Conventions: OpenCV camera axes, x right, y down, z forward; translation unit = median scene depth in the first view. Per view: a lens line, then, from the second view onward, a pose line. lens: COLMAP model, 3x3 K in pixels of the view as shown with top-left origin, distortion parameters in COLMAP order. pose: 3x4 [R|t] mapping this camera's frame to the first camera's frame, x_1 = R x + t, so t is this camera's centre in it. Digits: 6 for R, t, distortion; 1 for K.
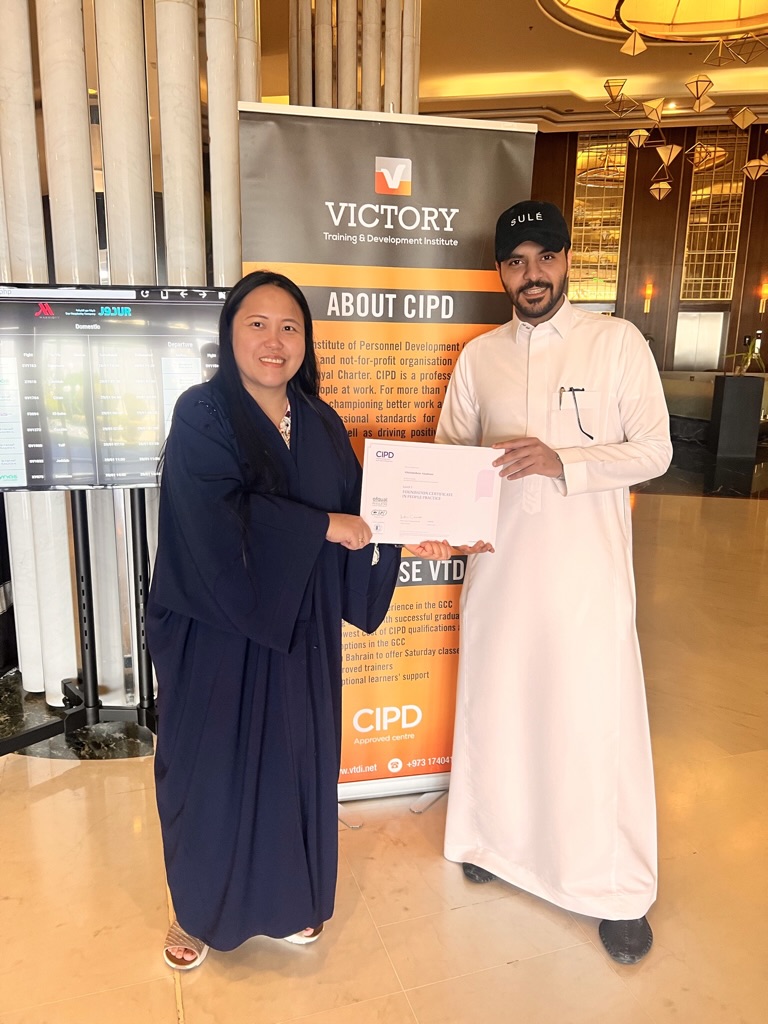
lens RADIAL K [[773.4, 0, 374.6], [0, 773.4, 509.5], [0, 0, 1]] dist [0.040630, -0.045445]
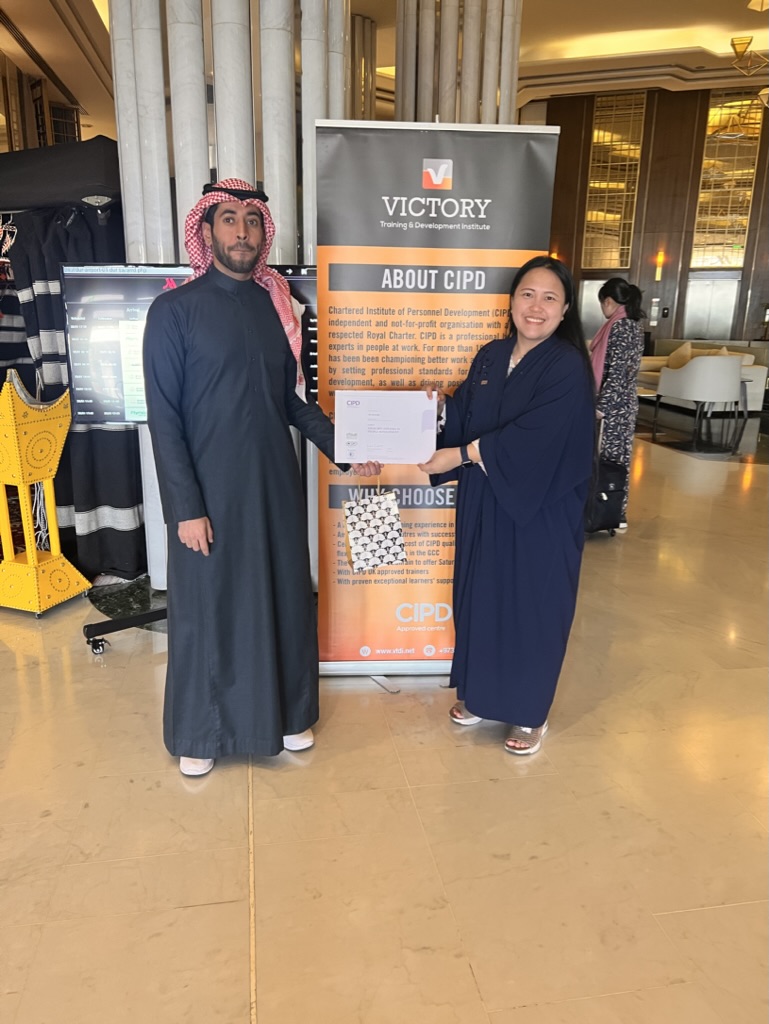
lens RADIAL K [[773.4, 0, 376.6], [0, 773.4, 521.7], [0, 0, 1]] dist [0.040630, -0.045445]
pose [[0.988769, 0.039872, -0.144032, 0.125101], [-0.032422, 0.998030, 0.053704, 0.061271], [0.145890, -0.048431, 0.988115, -0.263696]]
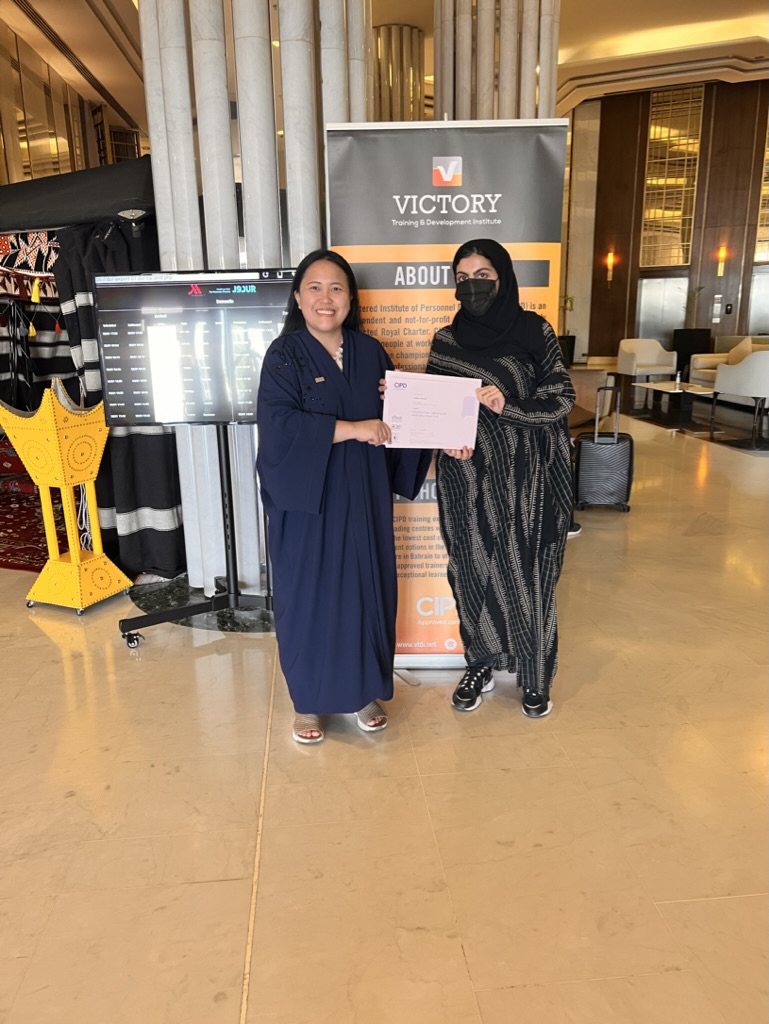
lens RADIAL K [[773.4, 0, 377.1], [0, 773.4, 519.7], [0, 0, 1]] dist [0.040630, -0.045445]
pose [[0.974273, 0.026508, -0.223805, 0.203792], [-0.017311, 0.998927, 0.042957, 0.081693], [0.224704, -0.037977, 0.973687, -0.268628]]
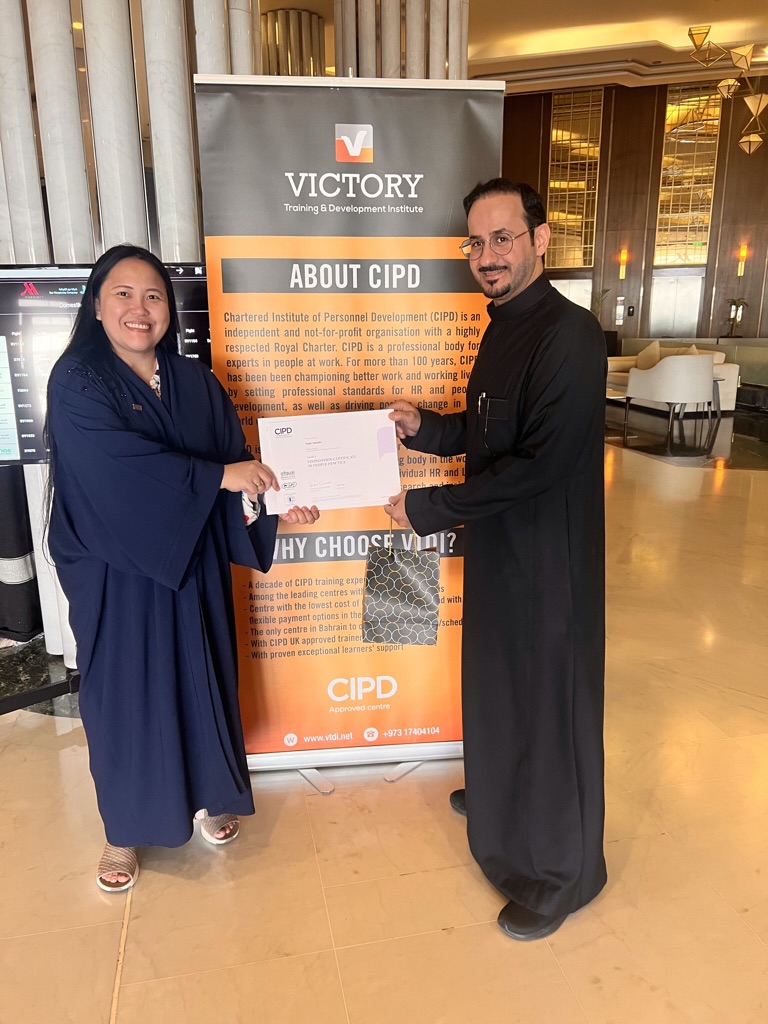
lens RADIAL K [[773.4, 0, 377.3], [0, 773.4, 515.2], [0, 0, 1]] dist [0.040630, -0.045445]
pose [[0.993774, 0.005275, -0.111294, 0.159930], [-0.000923, 0.999234, 0.039116, 0.003701], [0.111415, -0.038770, 0.993017, 0.005246]]
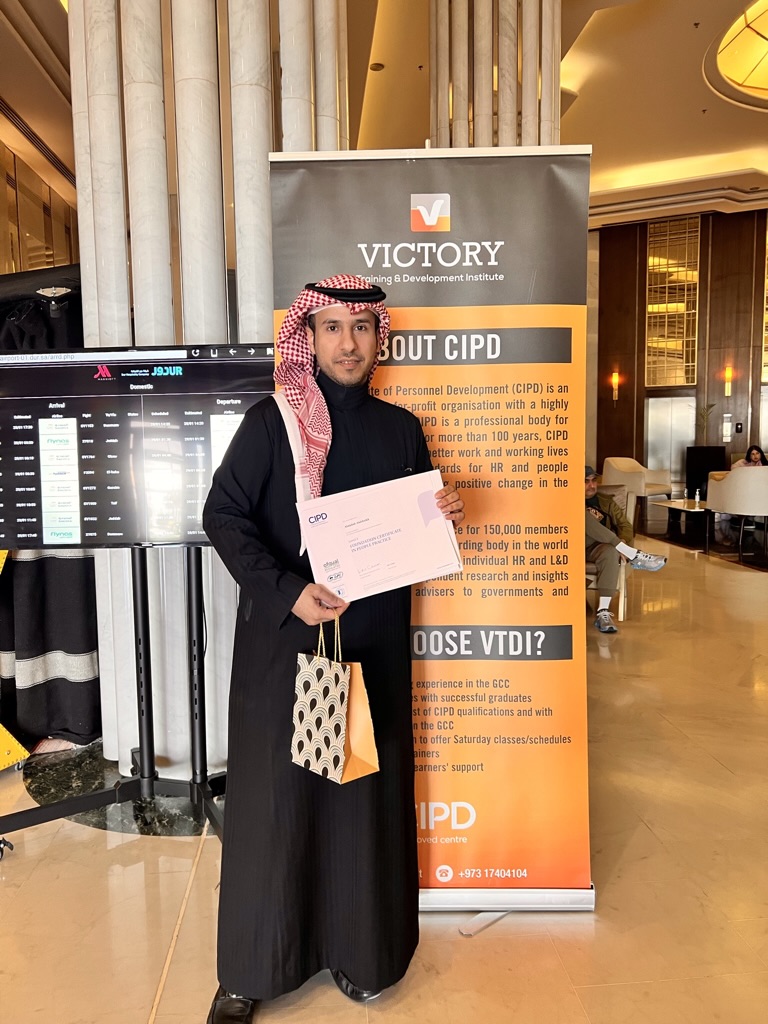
lens RADIAL K [[773.4, 0, 374.3], [0, 773.4, 508.5], [0, 0, 1]] dist [0.040630, -0.045445]
pose [[0.971068, -0.006765, -0.238707, 0.174311], [-0.023096, 0.992252, -0.122078, 0.041316], [0.237683, 0.124059, 0.963388, 0.118274]]
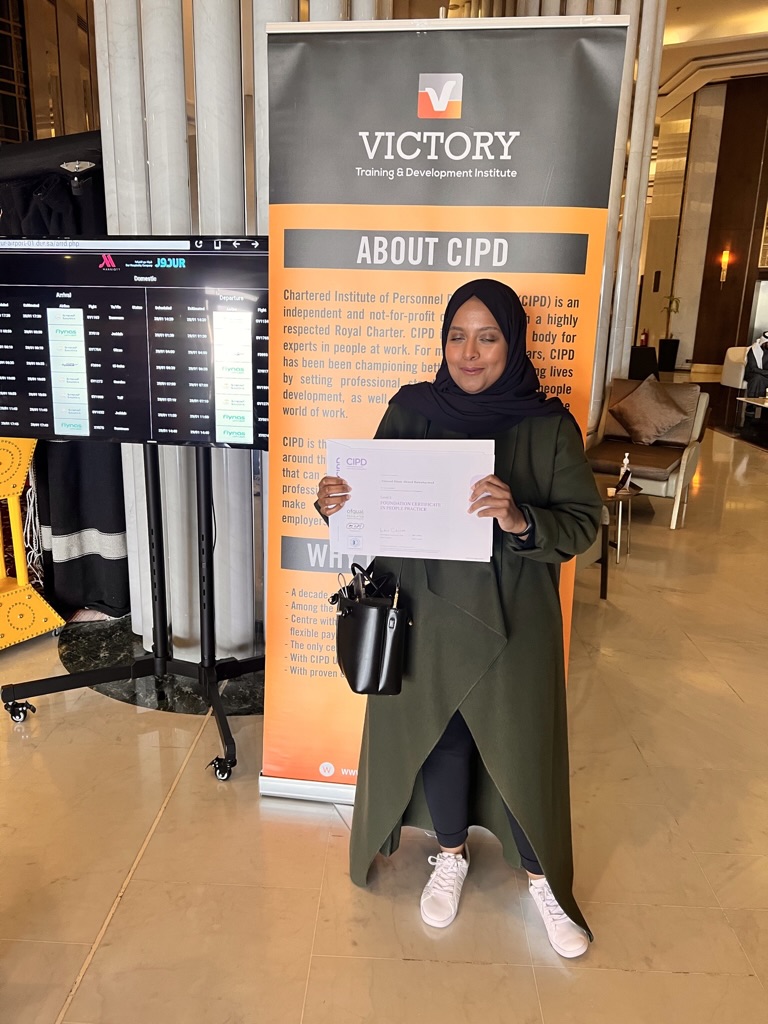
lens RADIAL K [[773.4, 0, 378.0], [0, 773.4, 509.4], [0, 0, 1]] dist [0.040630, -0.045445]
pose [[0.938618, 0.095879, -0.331365, 0.274803], [-0.085225, 0.995273, 0.046572, -0.014742], [0.334264, -0.015473, 0.942352, 0.167300]]
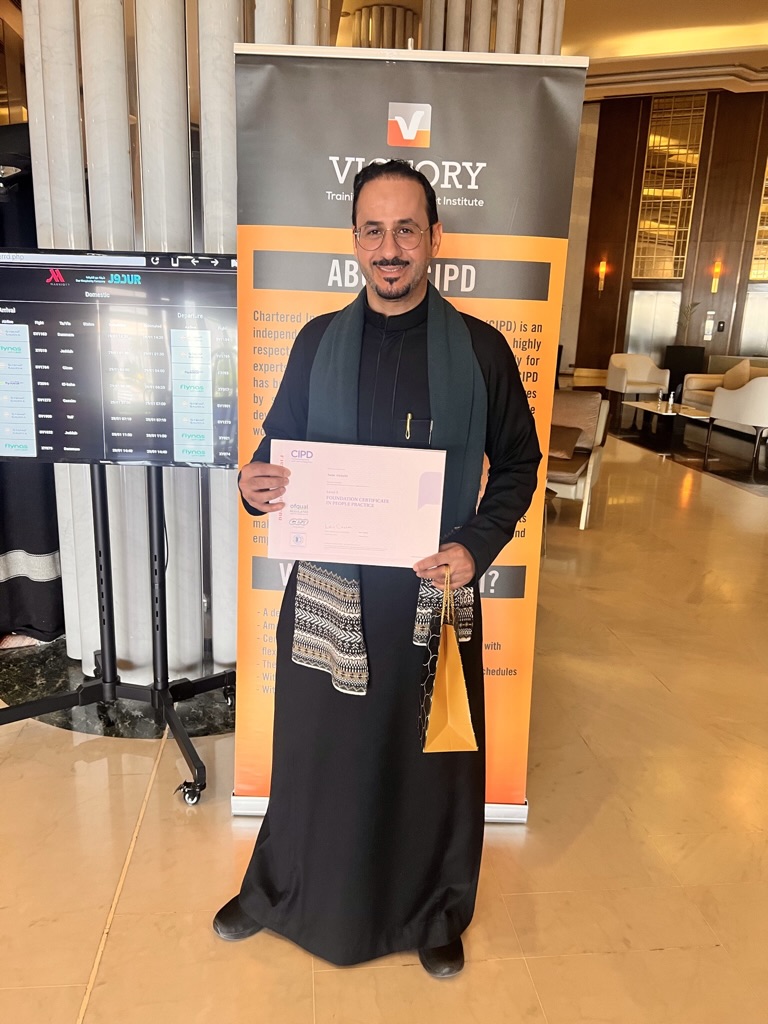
lens RADIAL K [[773.4, 0, 377.9], [0, 773.4, 514.1], [0, 0, 1]] dist [0.040630, -0.045445]
pose [[0.978033, 0.071153, -0.195933, 0.184800], [-0.064786, 0.997148, 0.038720, -0.025506], [0.198129, -0.025176, 0.979853, 0.124342]]
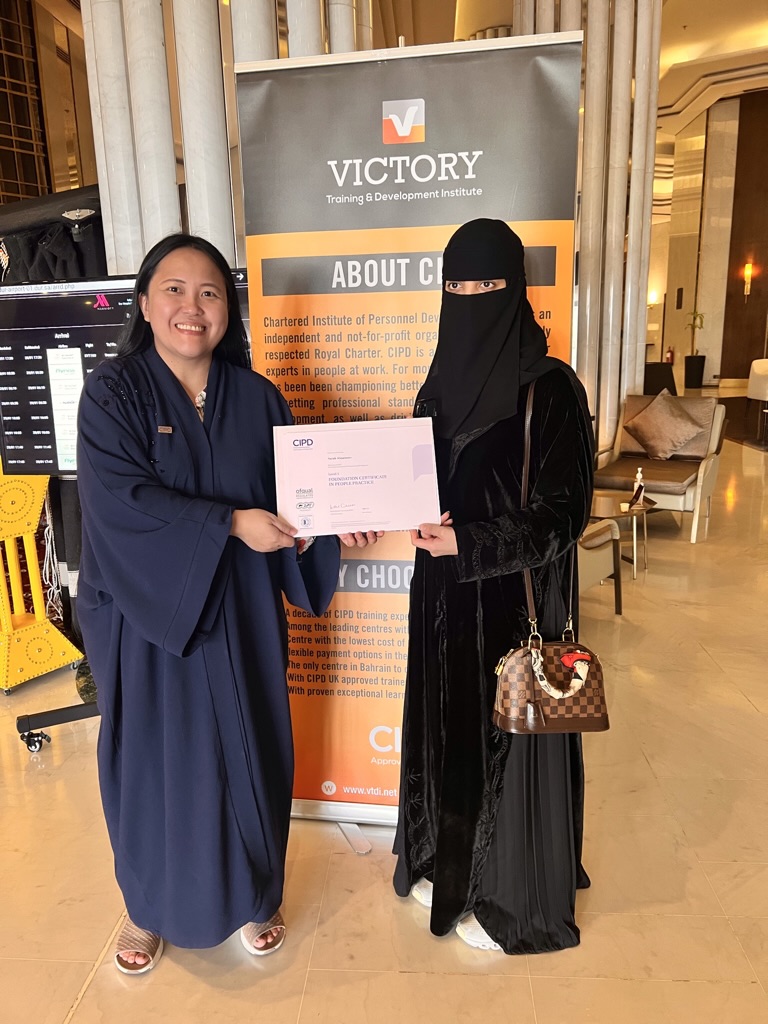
lens RADIAL K [[773.4, 0, 375.5], [0, 773.4, 521.3], [0, 0, 1]] dist [0.040630, -0.045445]
pose [[0.924637, 0.047471, -0.377880, 0.333741], [-0.042015, 0.998860, 0.022673, -0.000701], [0.378525, -0.005088, 0.925577, 0.173904]]
